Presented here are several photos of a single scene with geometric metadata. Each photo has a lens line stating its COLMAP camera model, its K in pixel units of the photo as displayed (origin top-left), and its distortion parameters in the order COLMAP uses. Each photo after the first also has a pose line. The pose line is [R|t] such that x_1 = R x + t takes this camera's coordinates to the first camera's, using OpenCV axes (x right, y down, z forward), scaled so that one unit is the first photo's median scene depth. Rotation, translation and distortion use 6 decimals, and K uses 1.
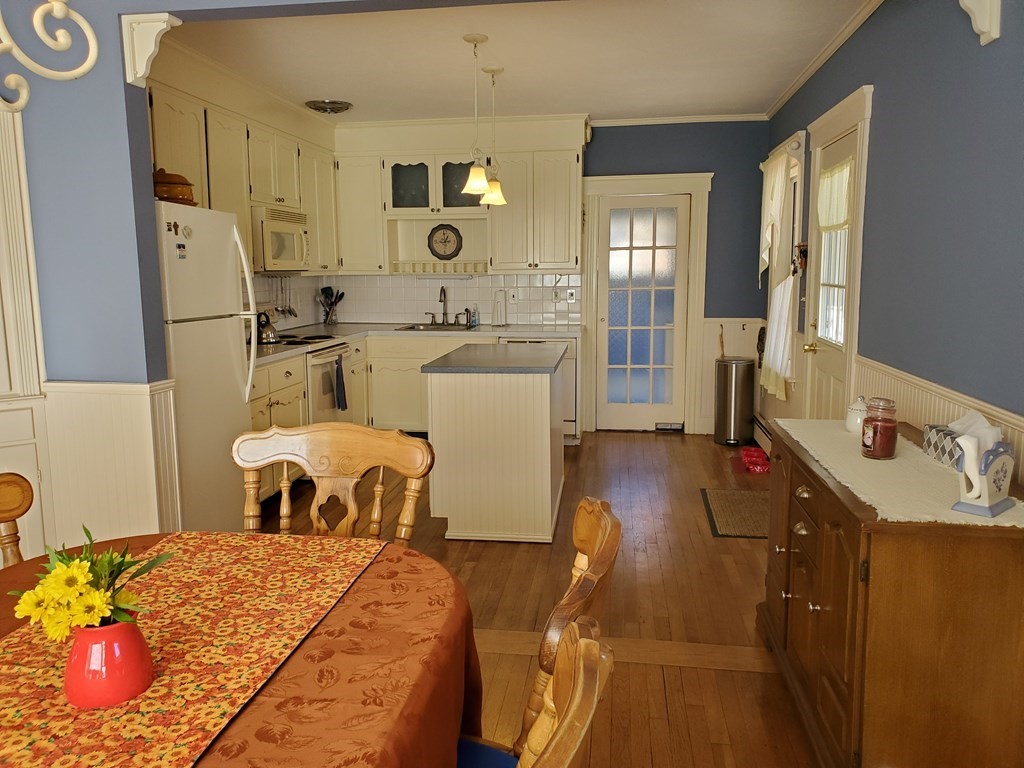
lens RADIAL K [[774.1, 0, 510.5], [0, 774.1, 364.5], [0, 0, 1]] dist [0.070484, -0.088910]
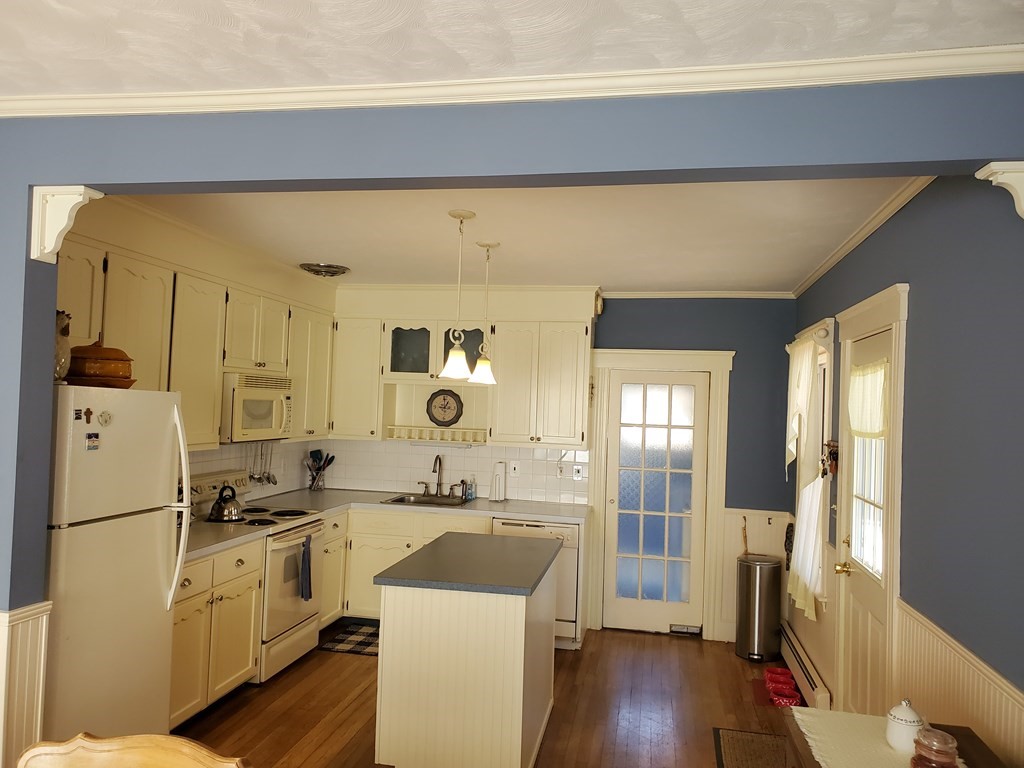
lens RADIAL K [[774.1, 0, 504.8], [0, 774.1, 381.1], [0, 0, 1]] dist [0.070484, -0.088910]
pose [[0.997473, 0.046641, -0.053601, 0.042614], [-0.054500, 0.986250, -0.156017, -0.056611], [0.045587, 0.158544, 0.986299, 0.089047]]
